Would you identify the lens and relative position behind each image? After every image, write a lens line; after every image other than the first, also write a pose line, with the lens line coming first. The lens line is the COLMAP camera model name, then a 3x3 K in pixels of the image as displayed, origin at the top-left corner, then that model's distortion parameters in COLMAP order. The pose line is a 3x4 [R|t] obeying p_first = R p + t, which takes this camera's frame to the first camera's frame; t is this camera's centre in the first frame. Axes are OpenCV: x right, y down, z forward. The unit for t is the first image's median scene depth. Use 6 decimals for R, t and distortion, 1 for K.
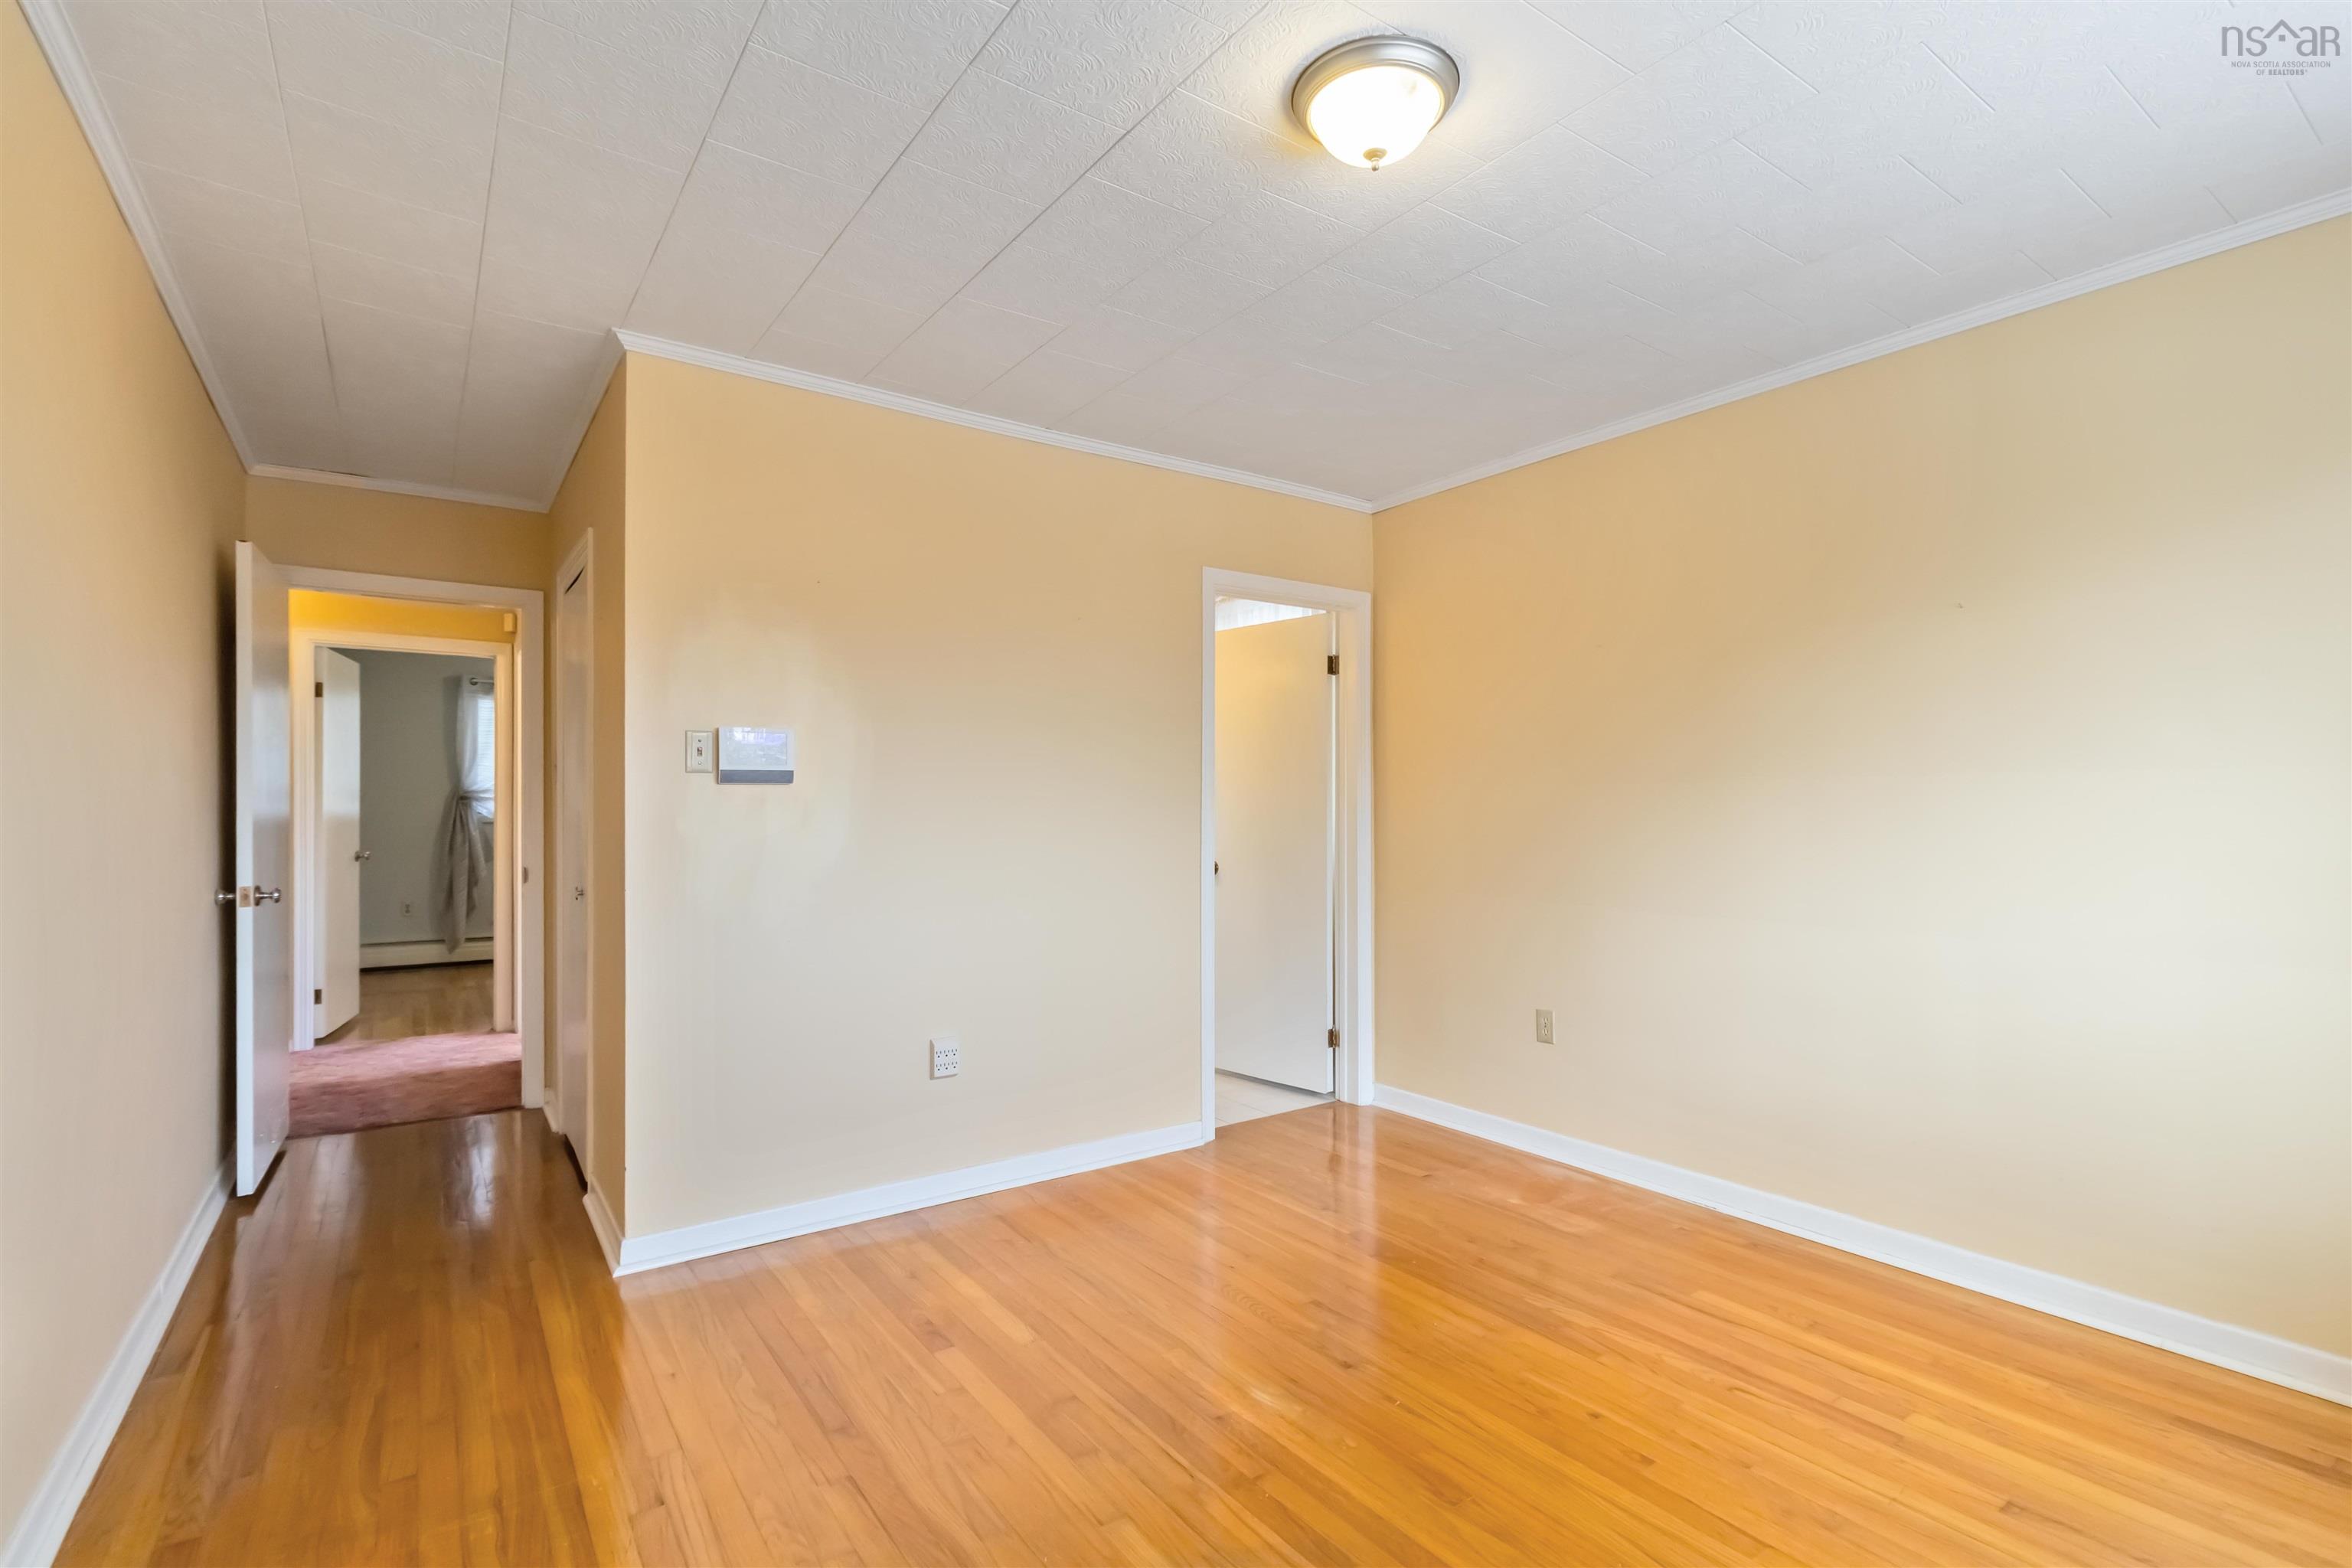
lens RADIAL K [[1103.3, 0, 1169.3], [0, 1103.3, 794.6], [0, 0, 1]] dist [0.003160, -0.001257]
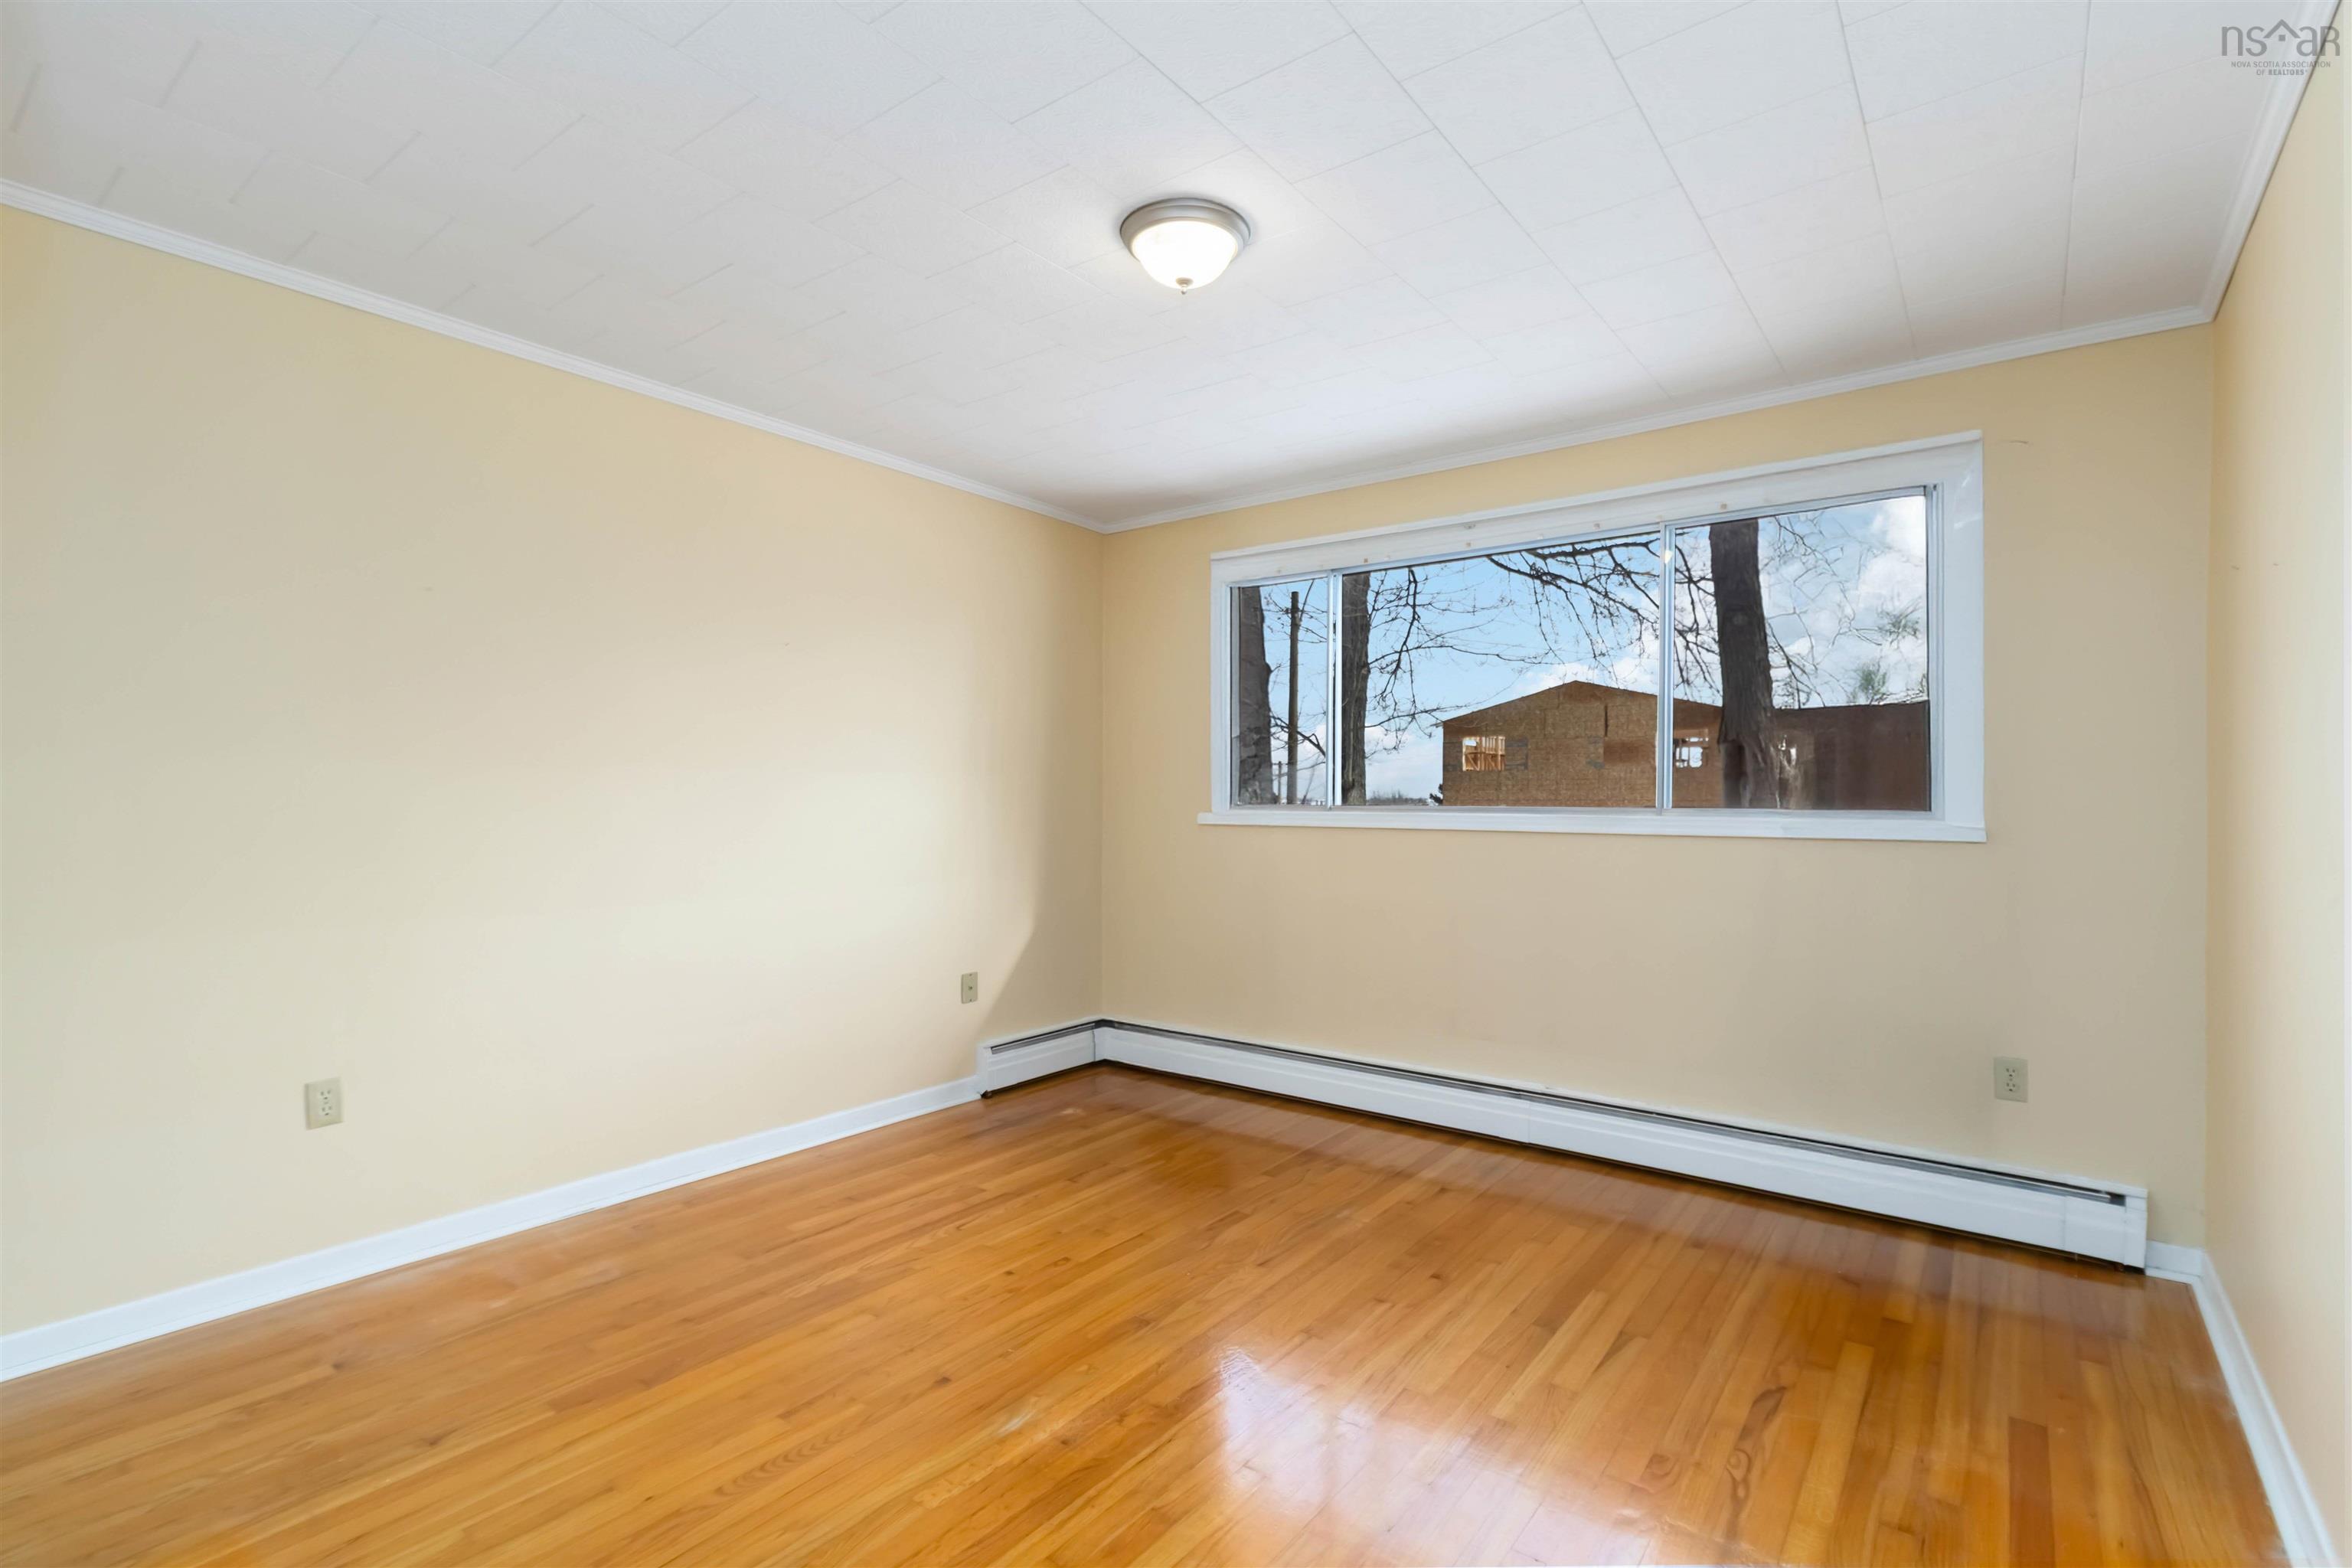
lens RADIAL K [[1103.3, 0, 1168.4], [0, 1103.3, 790.9], [0, 0, 1]] dist [0.003160, -0.001257]
pose [[-0.304215, 0.001808, 0.952602, -0.737849], [-0.012656, 0.999902, -0.005940, 0.000680], [-0.952519, -0.013863, -0.304162, 0.994640]]
